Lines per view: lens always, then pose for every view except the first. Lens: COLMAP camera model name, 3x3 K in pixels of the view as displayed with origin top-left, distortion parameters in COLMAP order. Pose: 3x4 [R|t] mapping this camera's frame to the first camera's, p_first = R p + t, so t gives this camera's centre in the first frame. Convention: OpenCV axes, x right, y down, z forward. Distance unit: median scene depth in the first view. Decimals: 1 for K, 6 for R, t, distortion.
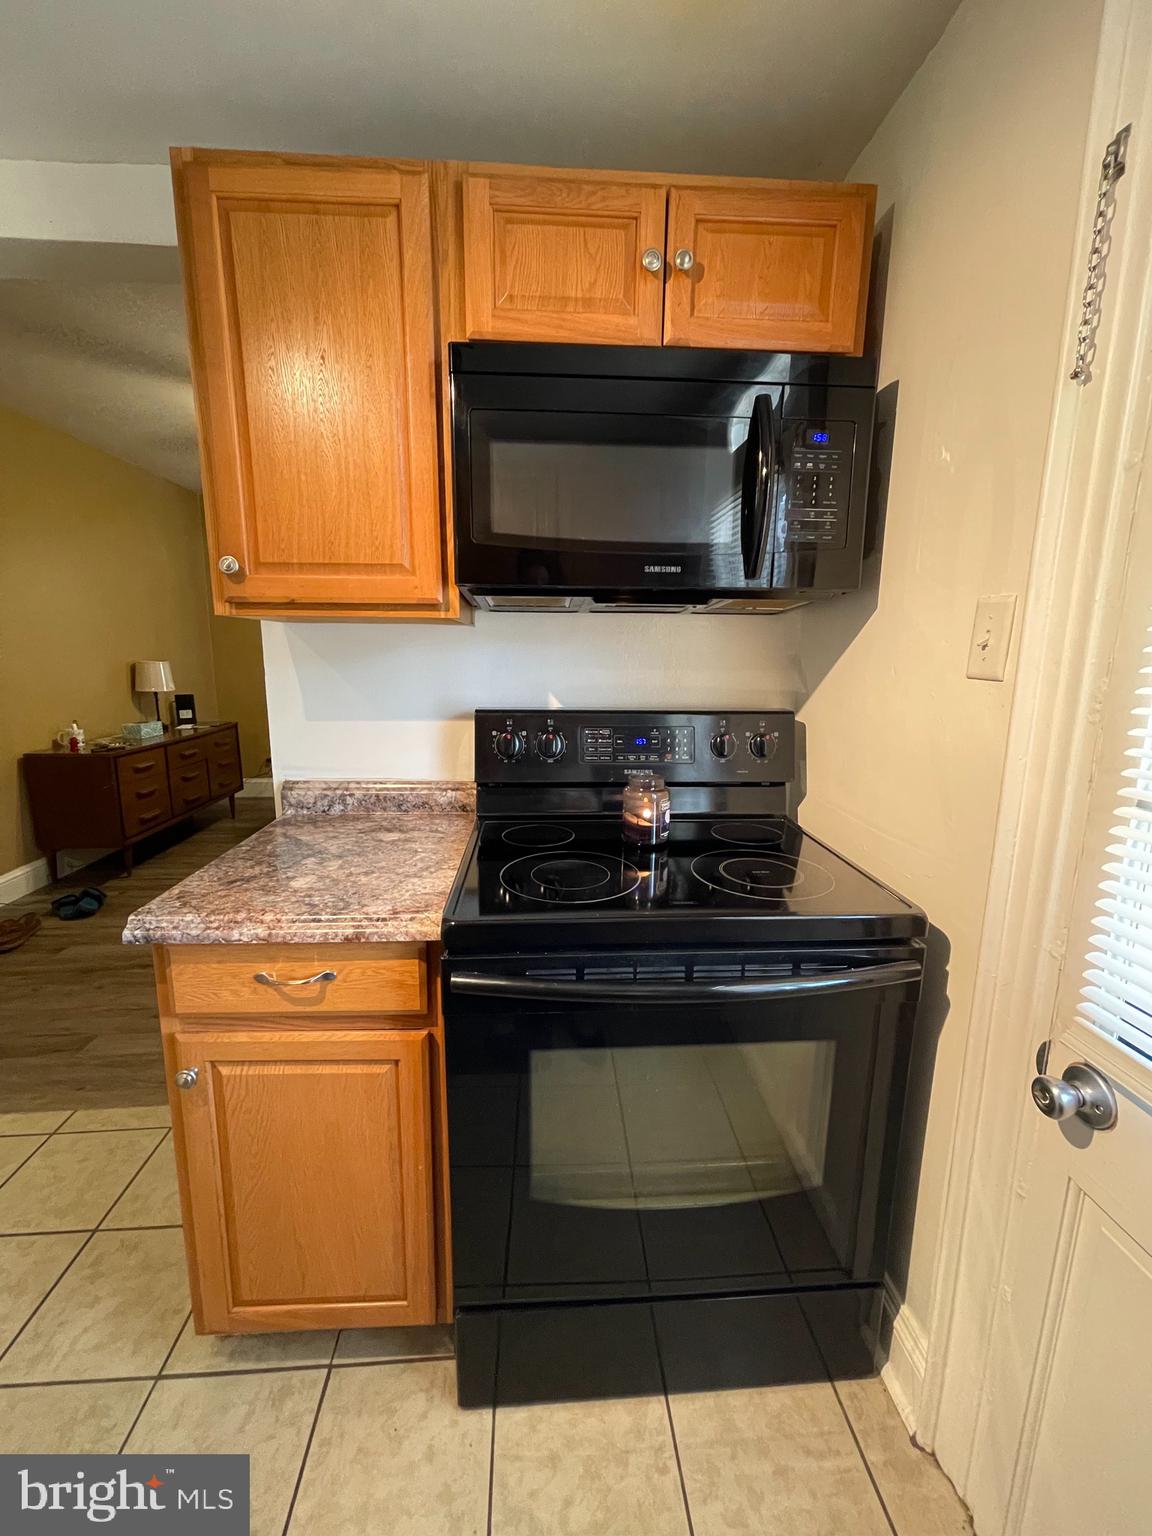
lens RADIAL K [[621.0, 0, 571.4], [0, 621.0, 760.4], [0, 0, 1]] dist [-0.001914, 0.000137]
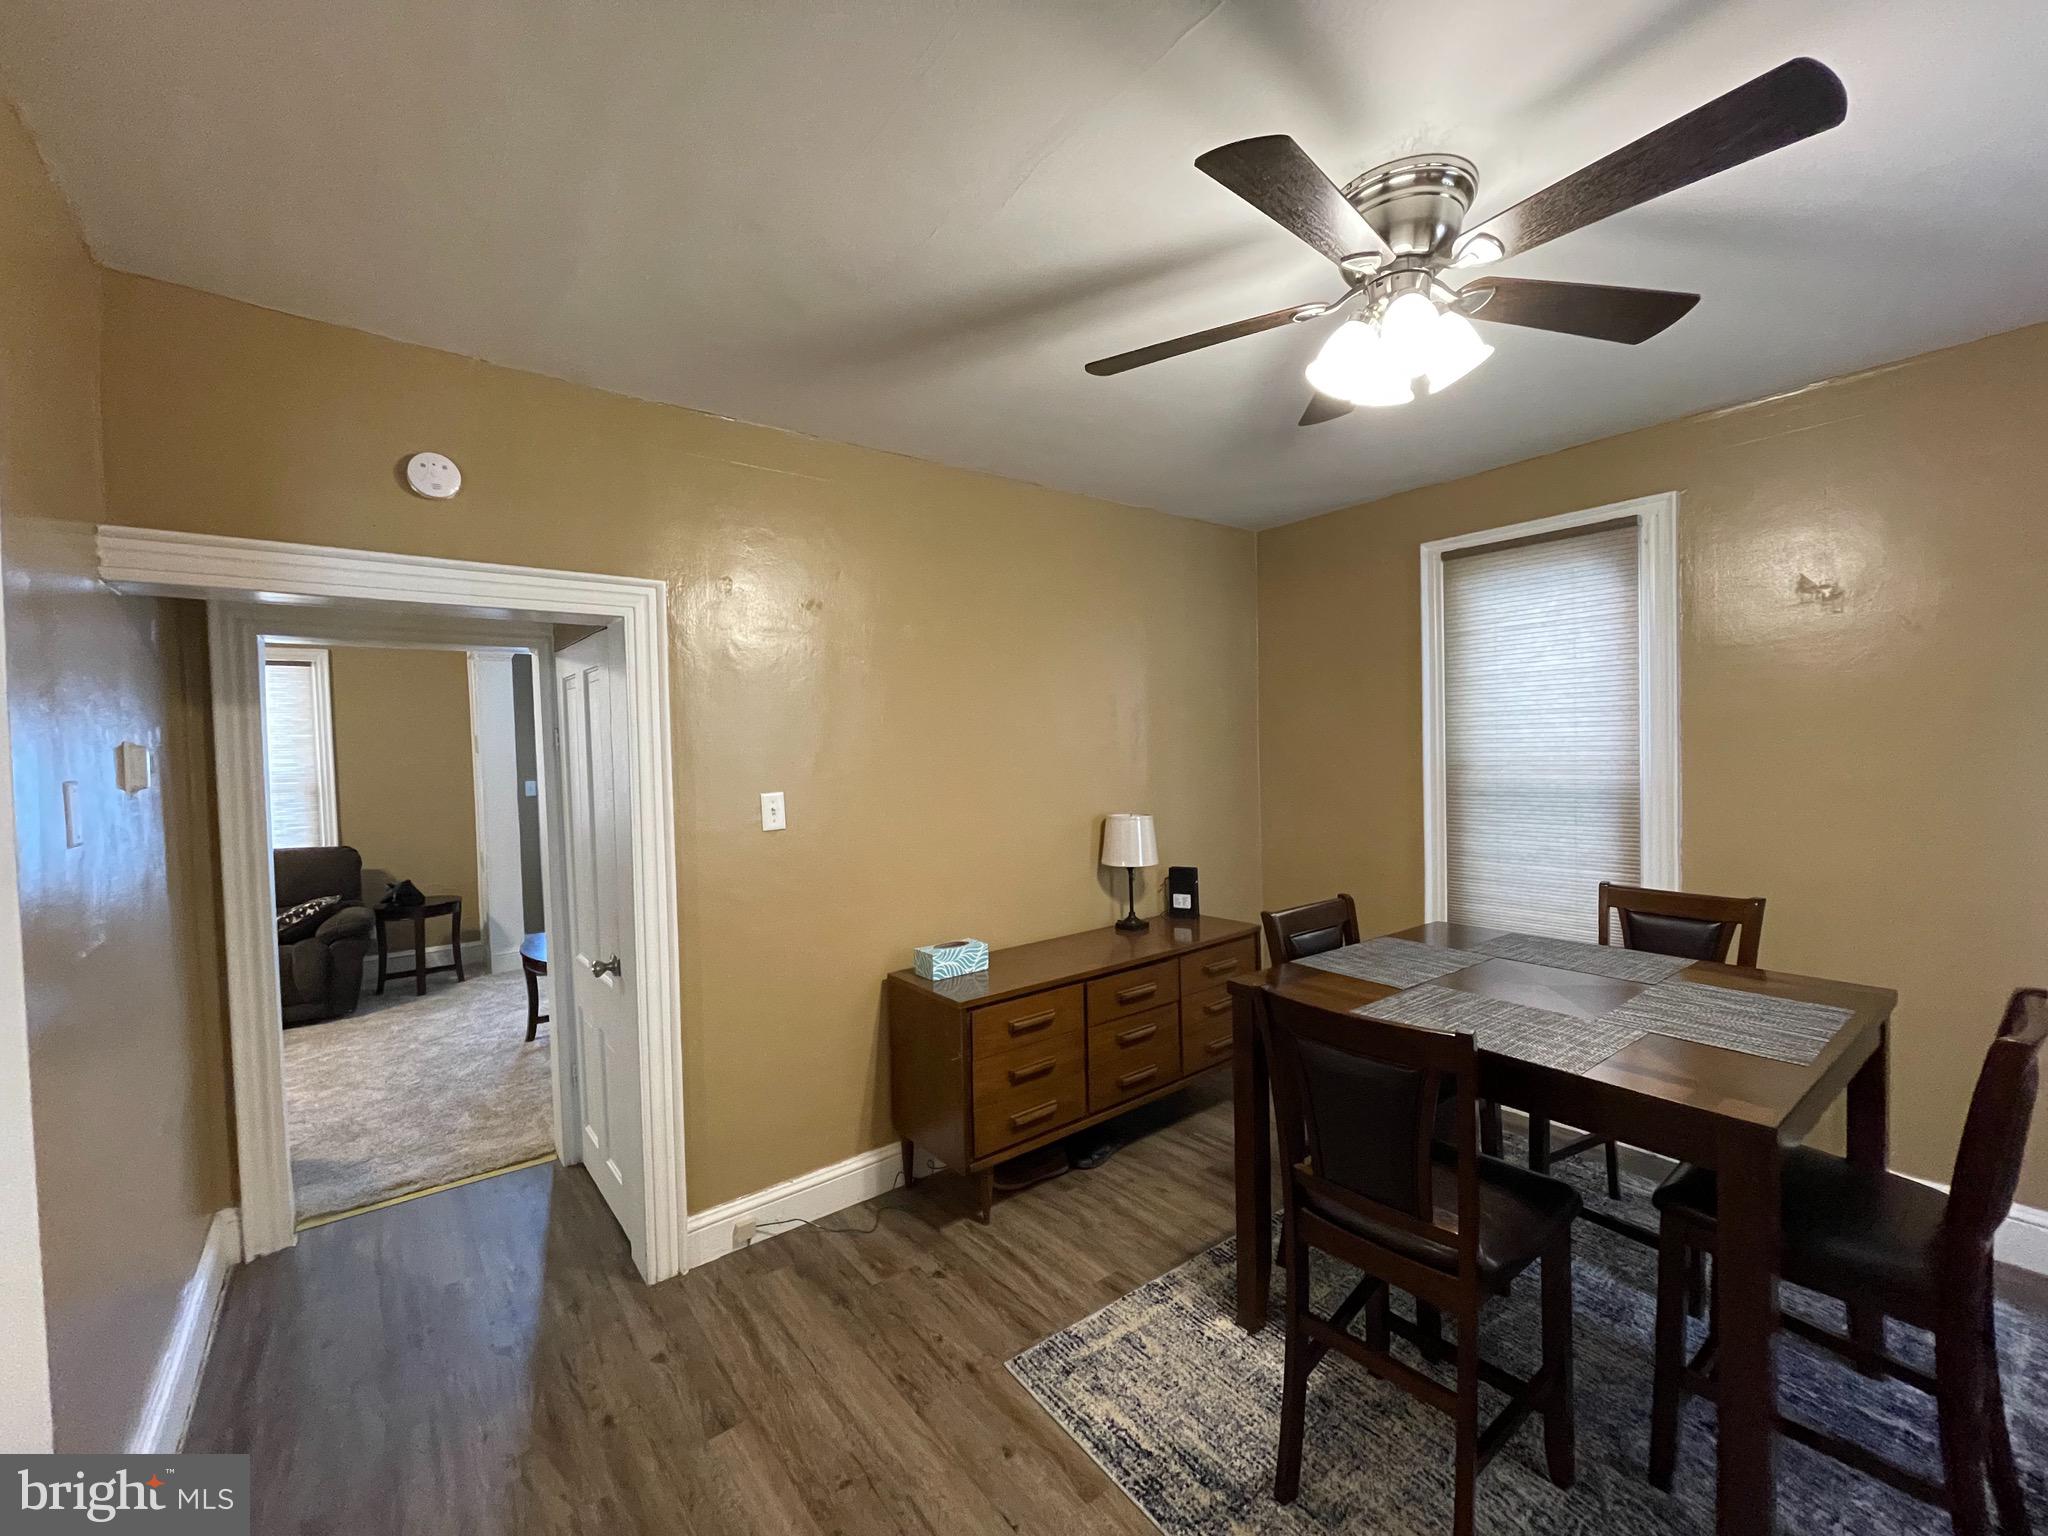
lens RADIAL K [[827.9, 0, 1025.8], [0, 827.9, 770.7], [0, 0, 1]] dist [-0.001914, 0.000137]
pose [[0.567926, -0.001958, -0.823077, -0.085469], [-0.113613, 0.990238, -0.080748, -0.138098], [0.815201, 0.139371, 0.562160, 0.514604]]
